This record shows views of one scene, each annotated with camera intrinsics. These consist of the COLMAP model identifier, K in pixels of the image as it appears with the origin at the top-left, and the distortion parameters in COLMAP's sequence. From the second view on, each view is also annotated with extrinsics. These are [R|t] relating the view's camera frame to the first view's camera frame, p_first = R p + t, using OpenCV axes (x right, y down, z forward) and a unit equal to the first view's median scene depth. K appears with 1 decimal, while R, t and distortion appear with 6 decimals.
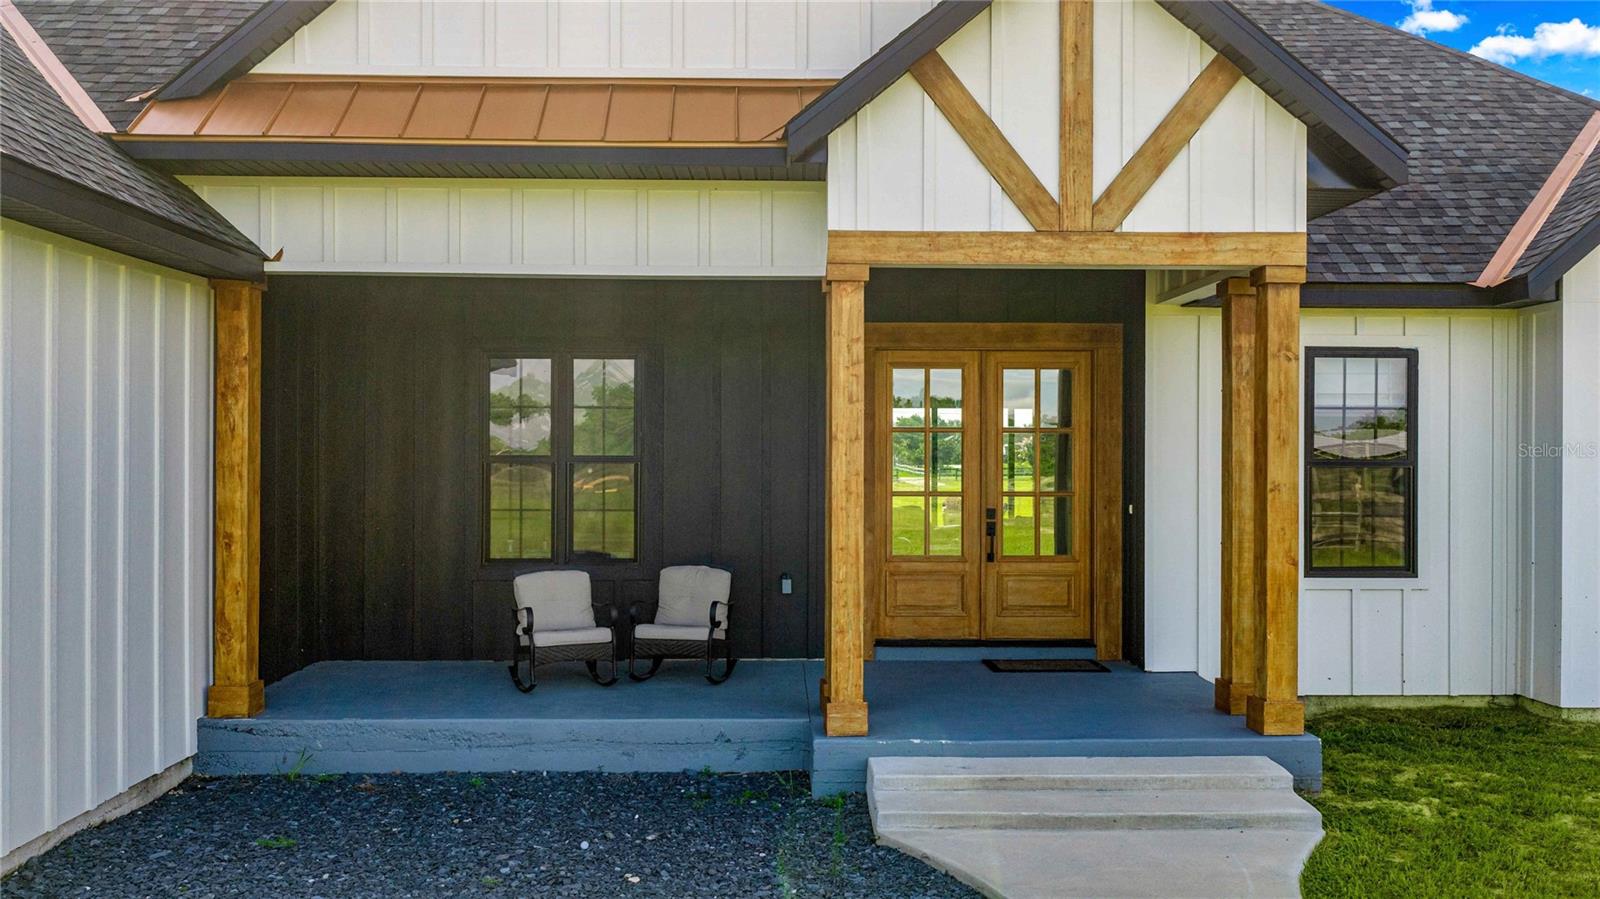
lens RADIAL K [[1326.4, 0, 800.0], [0, 1326.4, 449.5], [0, 0, 1]] dist [-0.005935, -0.003202]
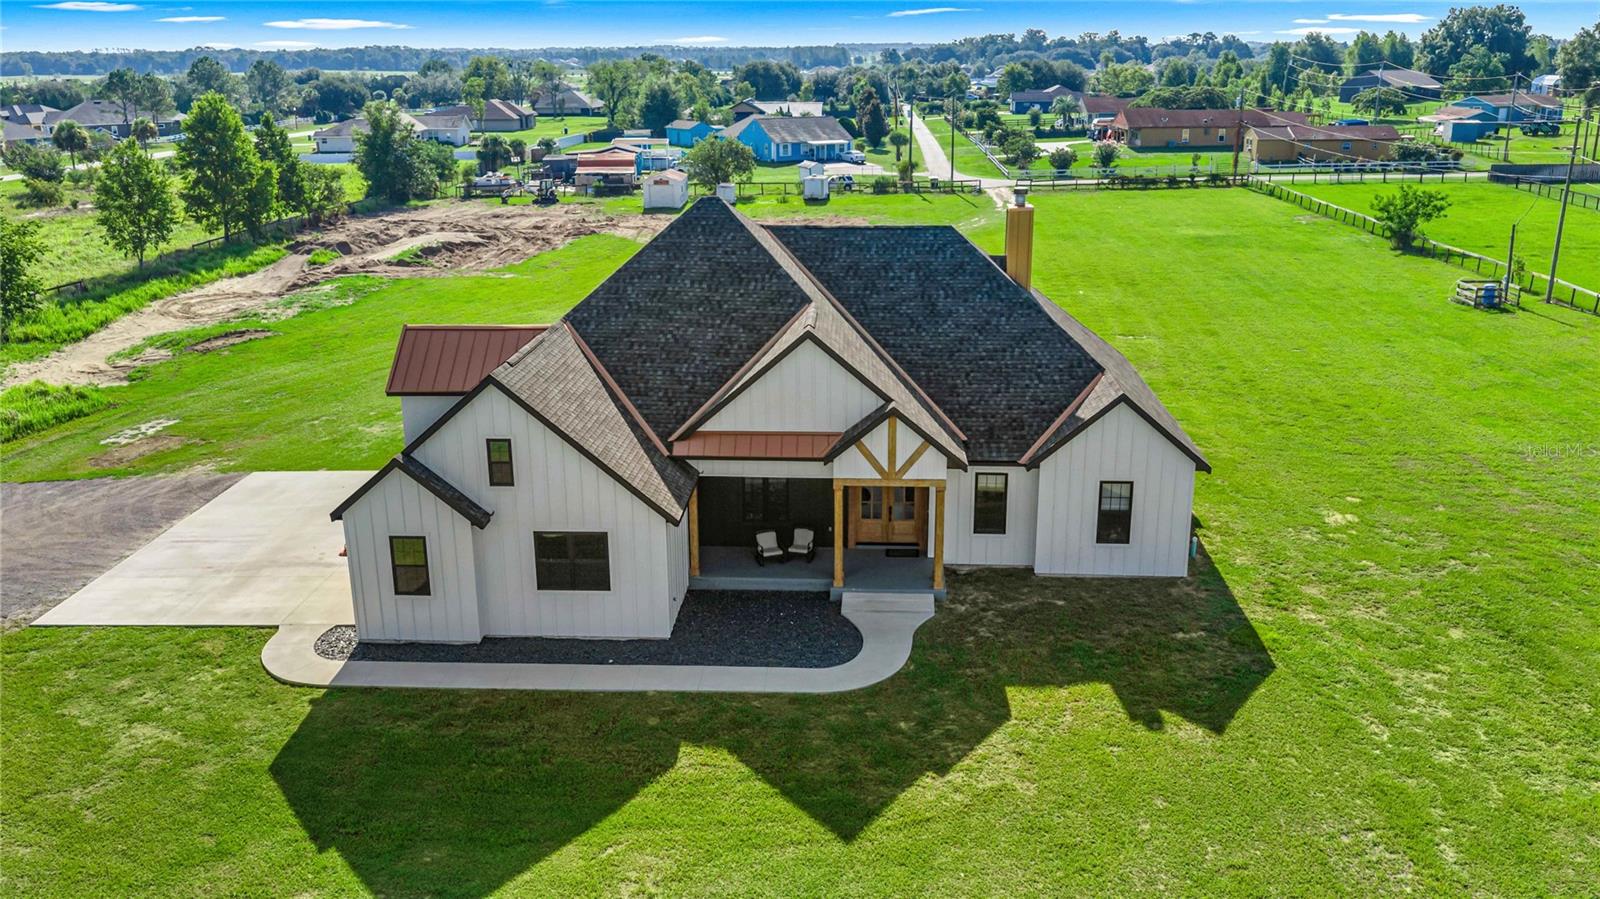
lens RADIAL K [[1278.6, 0, 806.4], [0, 1278.6, 422.3], [0, 0, 1]] dist [0.002366, -0.003925]
pose [[0.996707, 0.014017, -0.079872, 0.246612], [0.007659, 0.964272, 0.264804, -1.355780], [0.080730, -0.264544, 0.960989, -2.777052]]
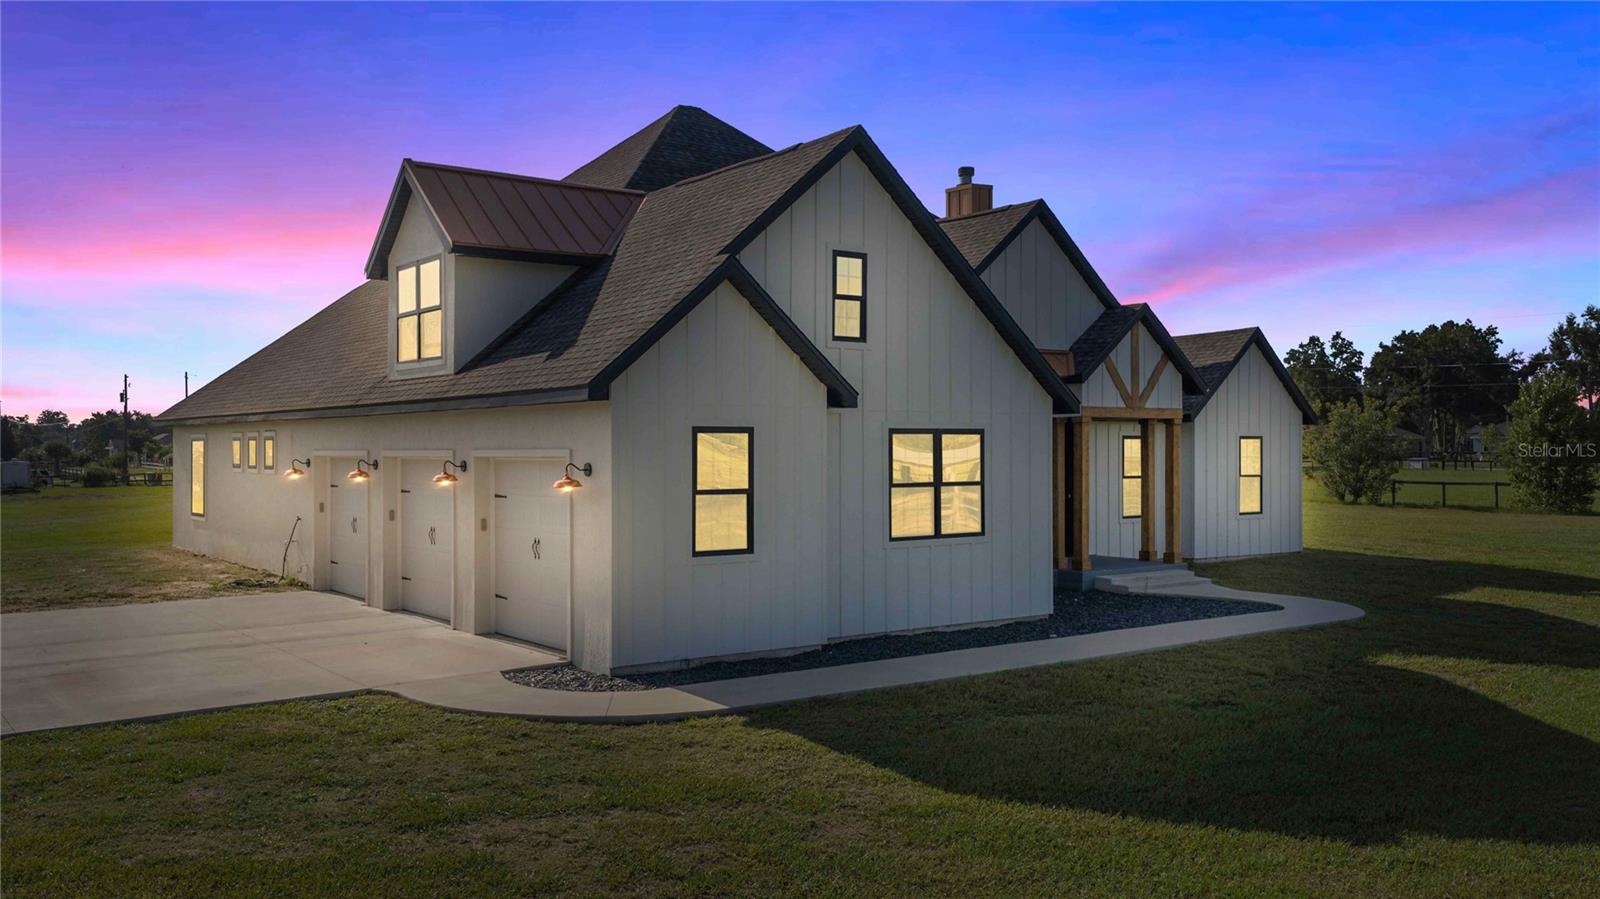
lens RADIAL K [[1326.4, 0, 800.0], [0, 1326.4, 449.5], [0, 0, 1]] dist [-0.005935, -0.003202]
pose [[0.817609, -0.008924, 0.575705, -2.125906], [0.011414, 0.999935, -0.000711, -0.068541], [-0.575661, 0.007153, 0.817657, -1.048801]]
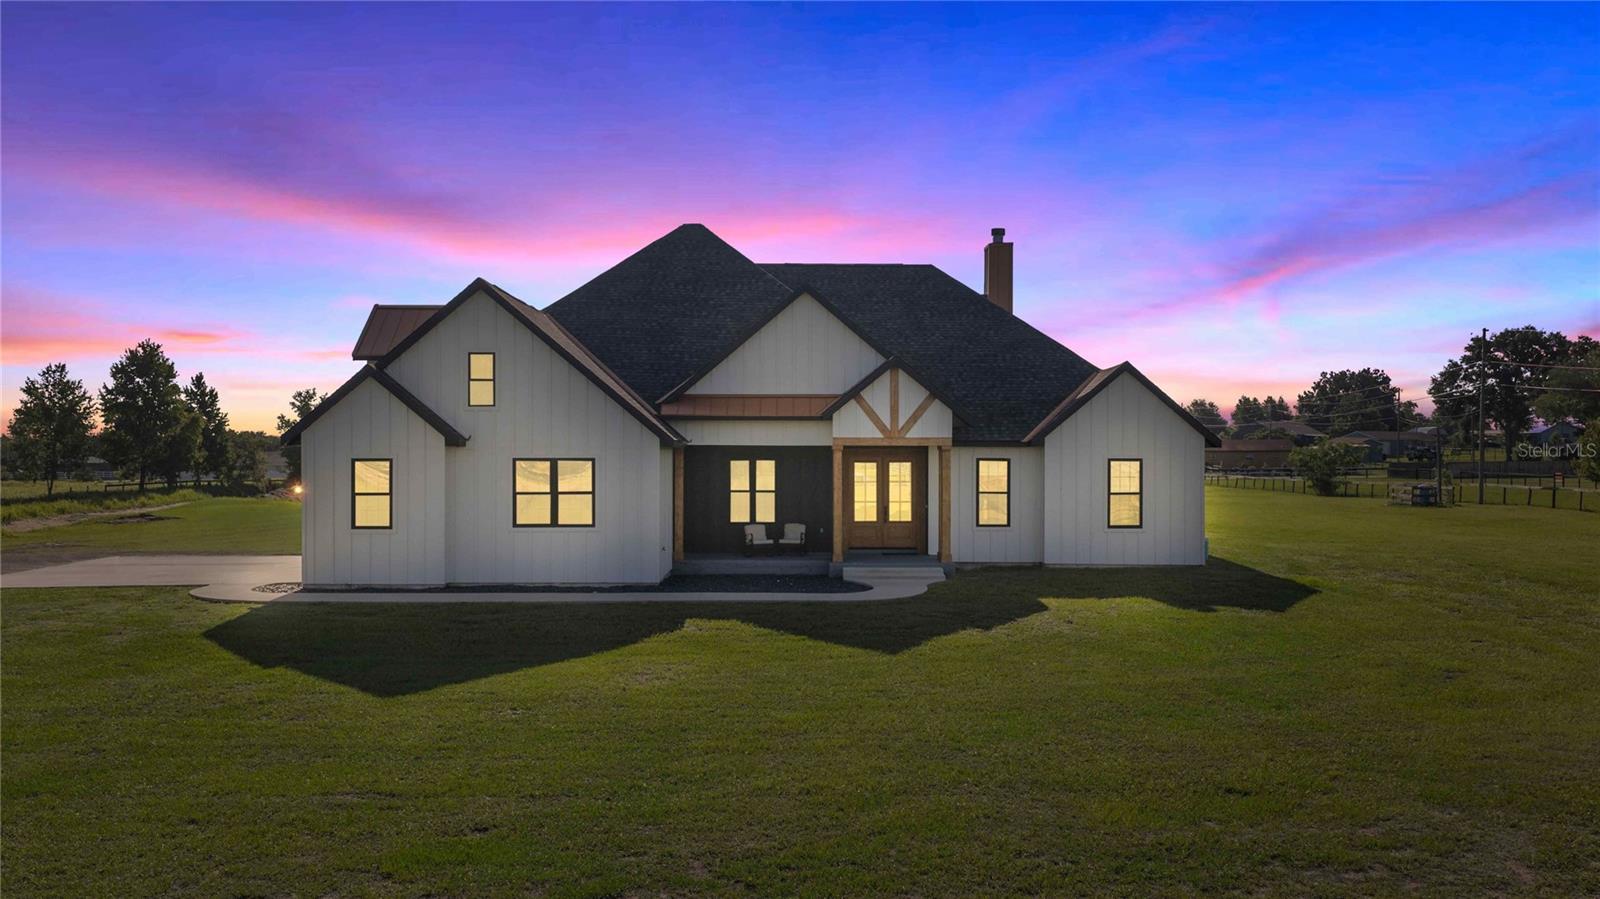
lens RADIAL K [[1278.6, 0, 806.4], [0, 1278.6, 422.3], [0, 0, 1]] dist [0.002366, -0.003925]
pose [[0.999908, -0.001582, -0.013461, -0.006288], [0.001339, 0.999836, -0.018042, -0.133769], [0.013488, 0.018022, 0.999747, -2.735207]]
